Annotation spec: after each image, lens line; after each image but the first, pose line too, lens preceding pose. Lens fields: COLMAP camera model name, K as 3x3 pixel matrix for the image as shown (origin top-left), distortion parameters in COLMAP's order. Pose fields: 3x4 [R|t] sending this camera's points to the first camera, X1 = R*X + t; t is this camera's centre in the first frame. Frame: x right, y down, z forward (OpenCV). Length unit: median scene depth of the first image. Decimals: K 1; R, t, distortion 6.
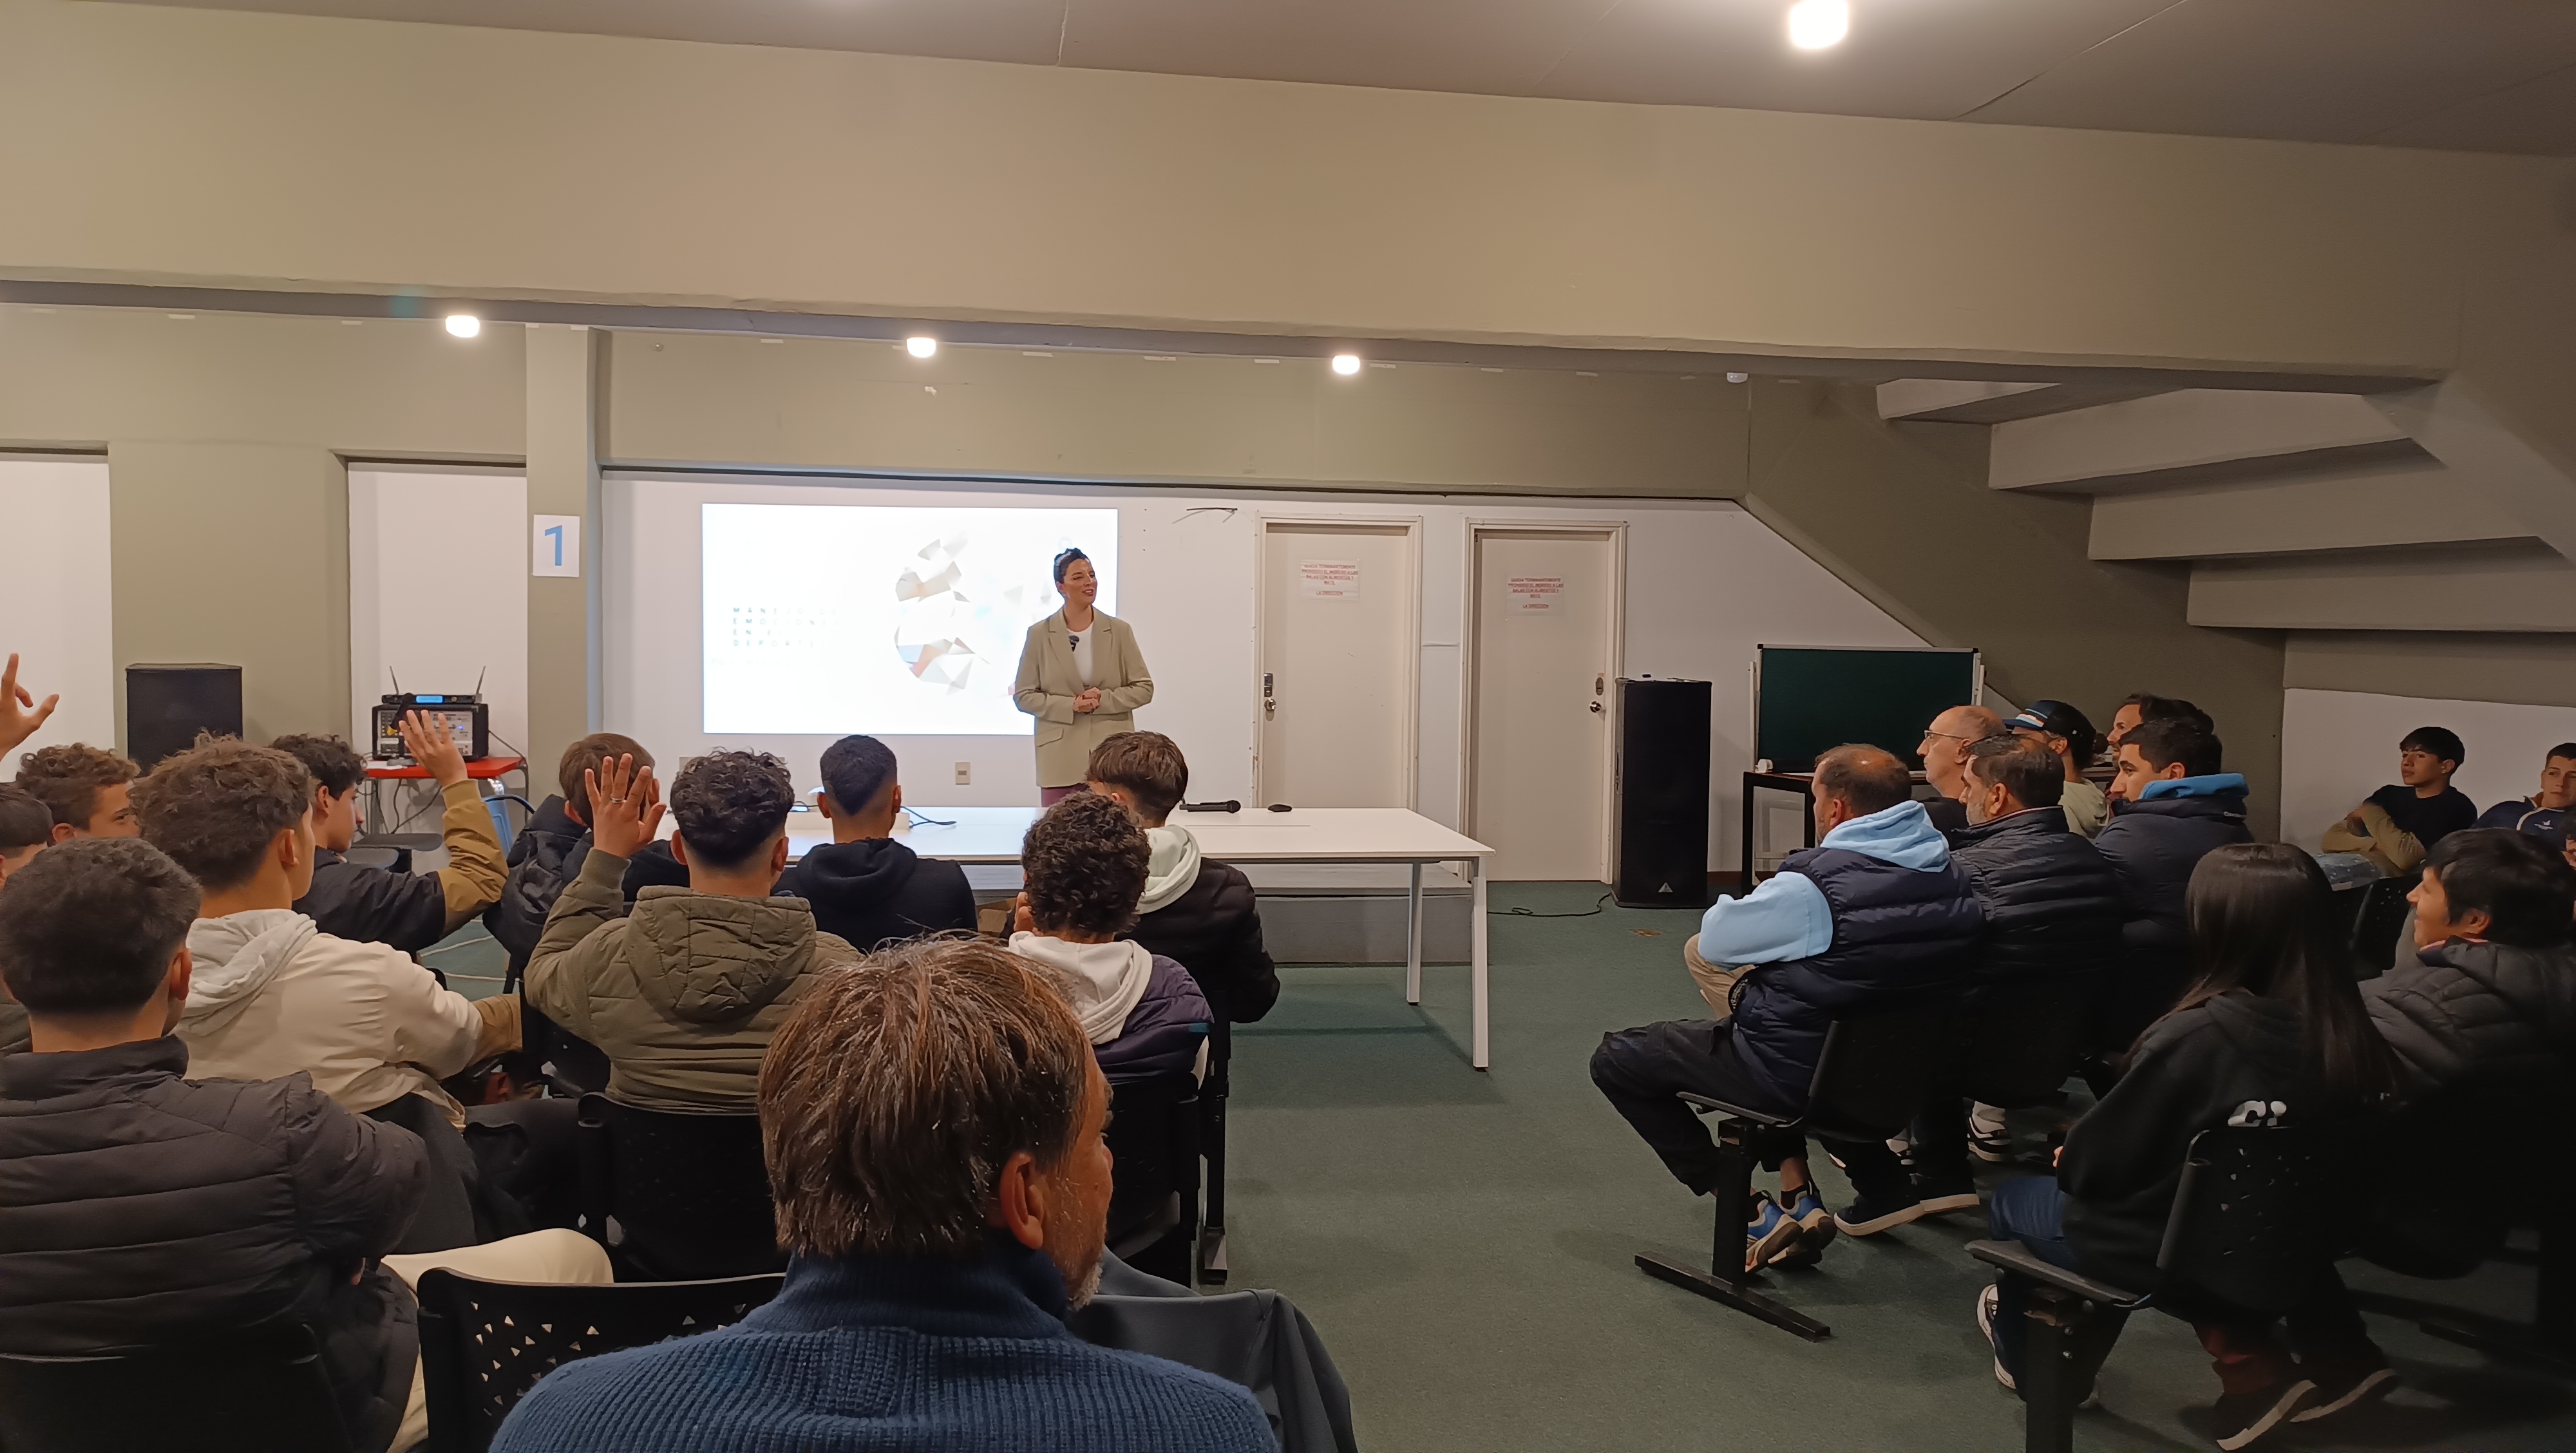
lens RADIAL K [[1848.4, 0, 1275.2], [0, 1848.4, 737.0], [0, 0, 1]] dist [0.025415, -0.022798]
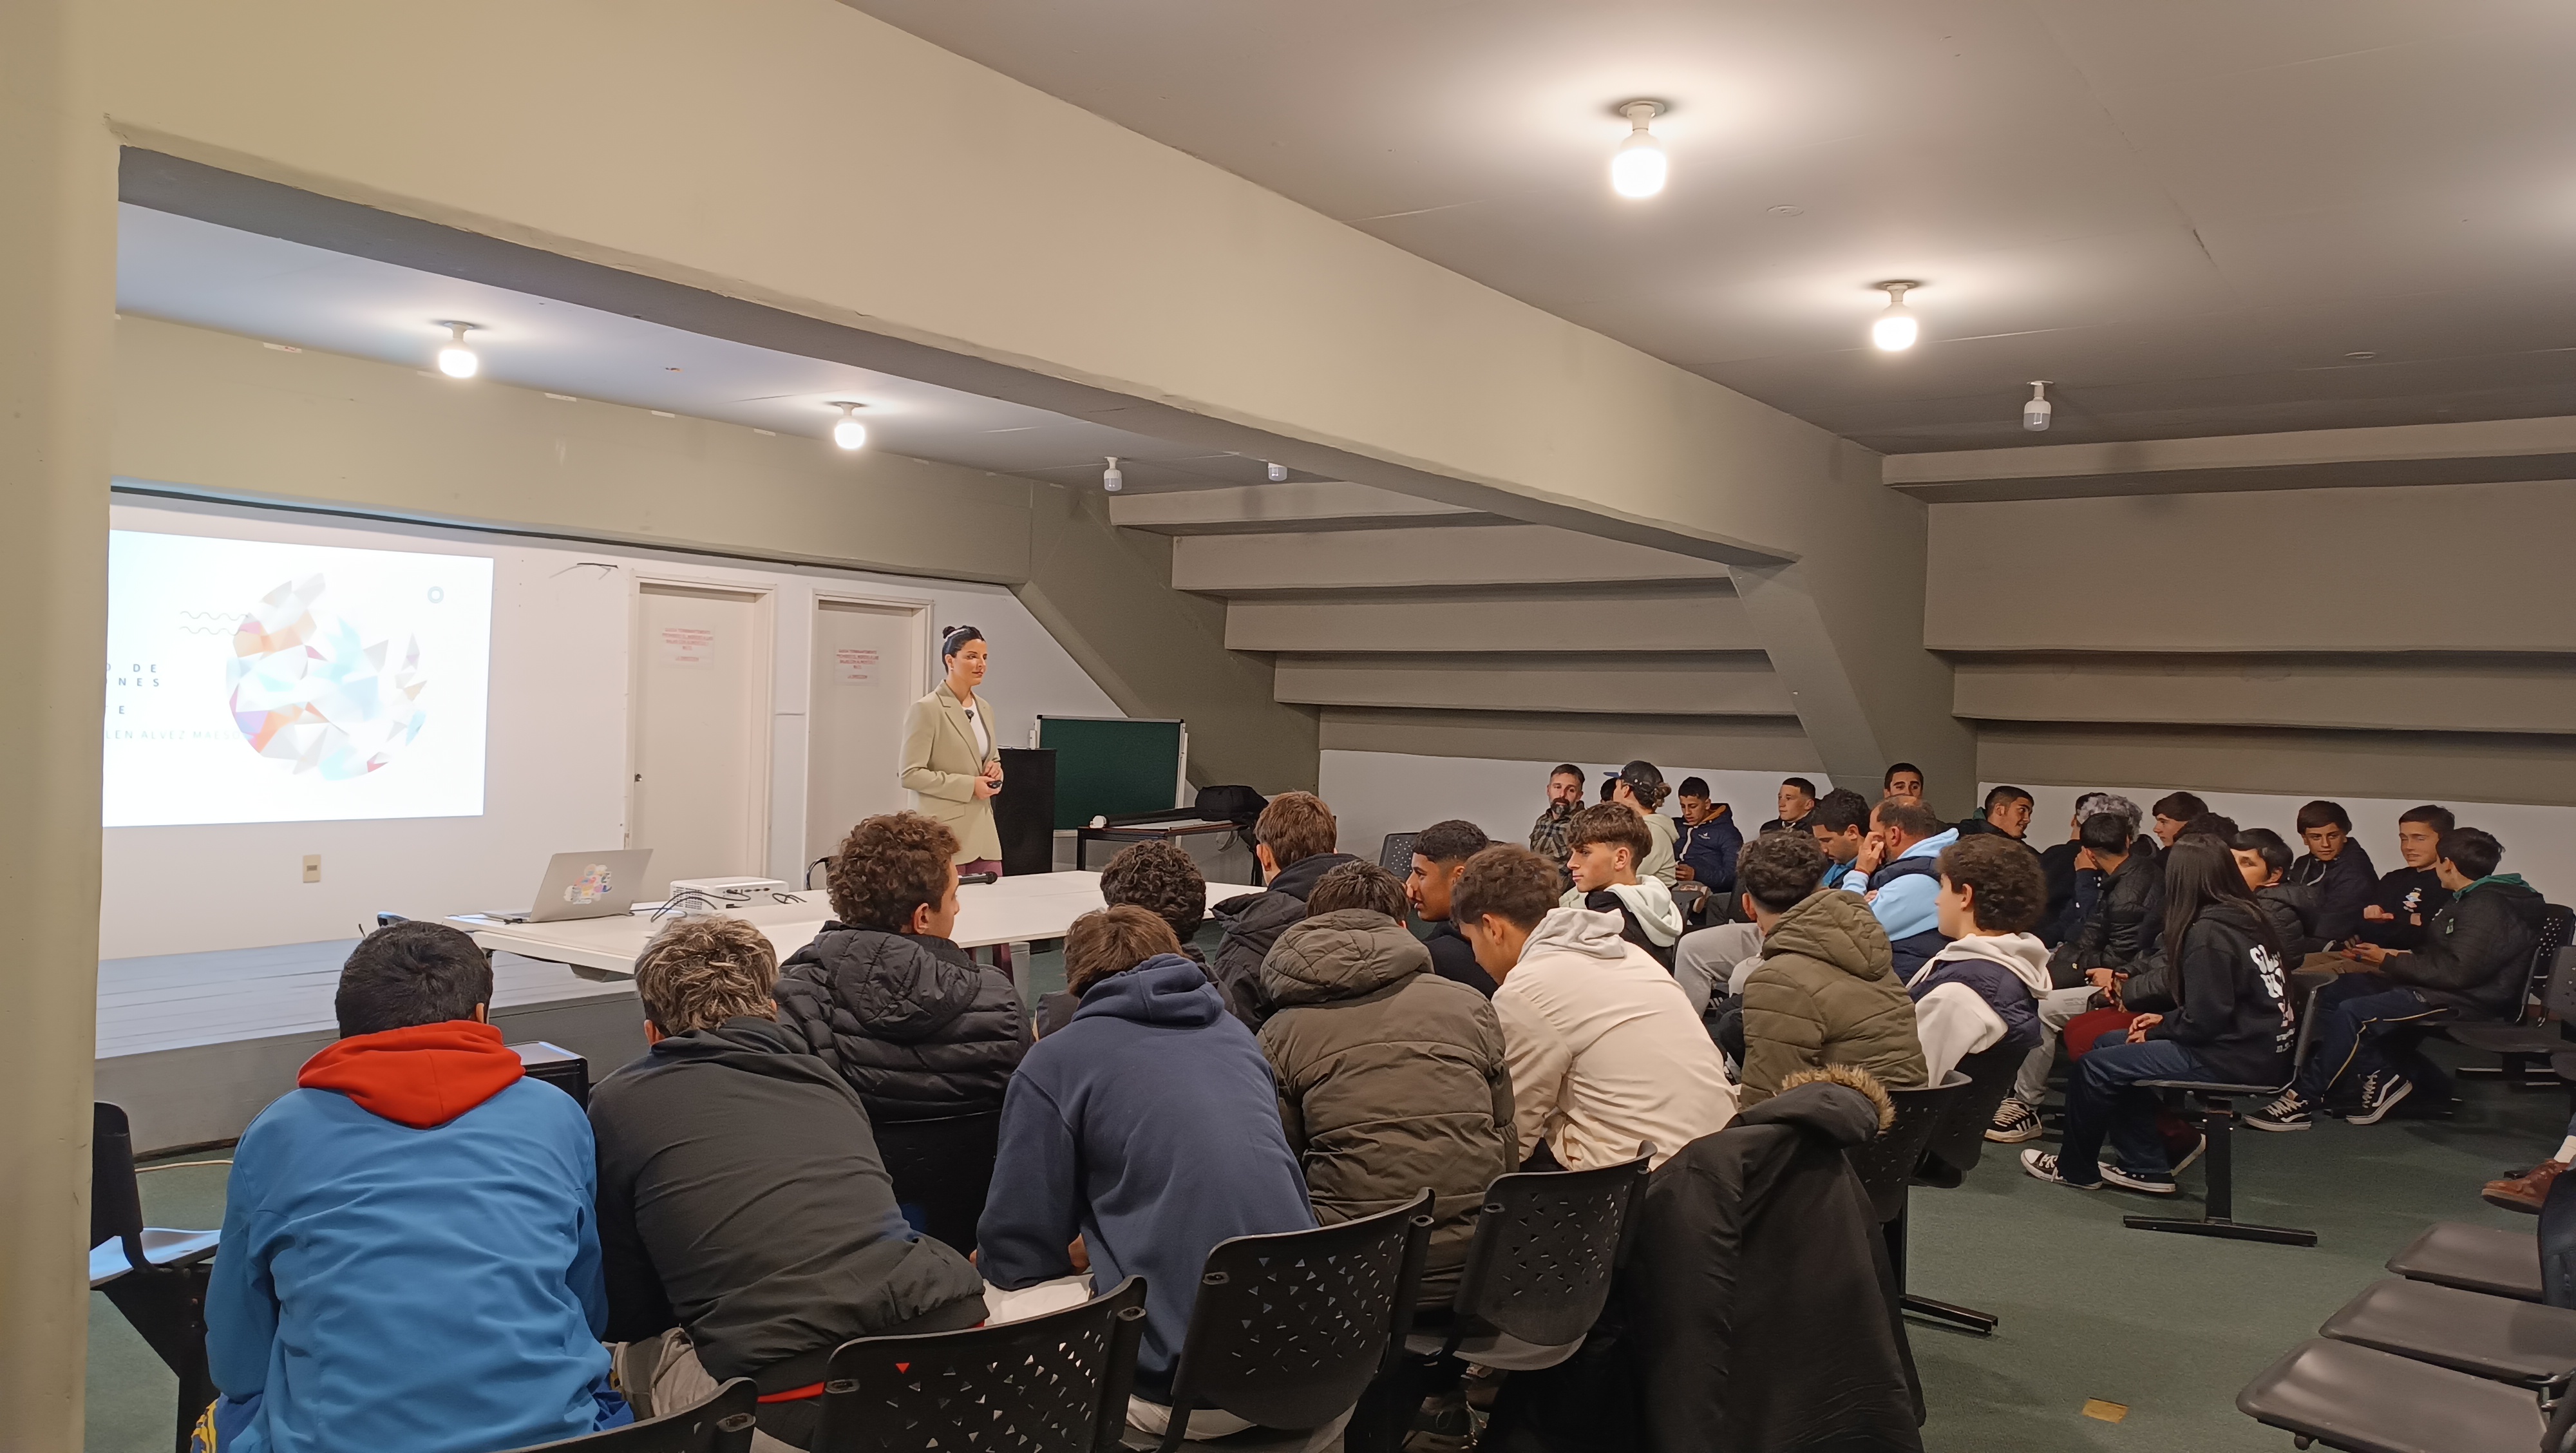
lens RADIAL K [[1848.4, 0, 1295.8], [0, 1848.4, 721.9], [0, 0, 1]] dist [0.025415, -0.022798]
pose [[0.684567, 0.001930, 0.728948, -0.455858], [0.025648, 0.999314, -0.026733, -0.011691], [-0.728499, 0.036997, 0.684047, 0.116619]]
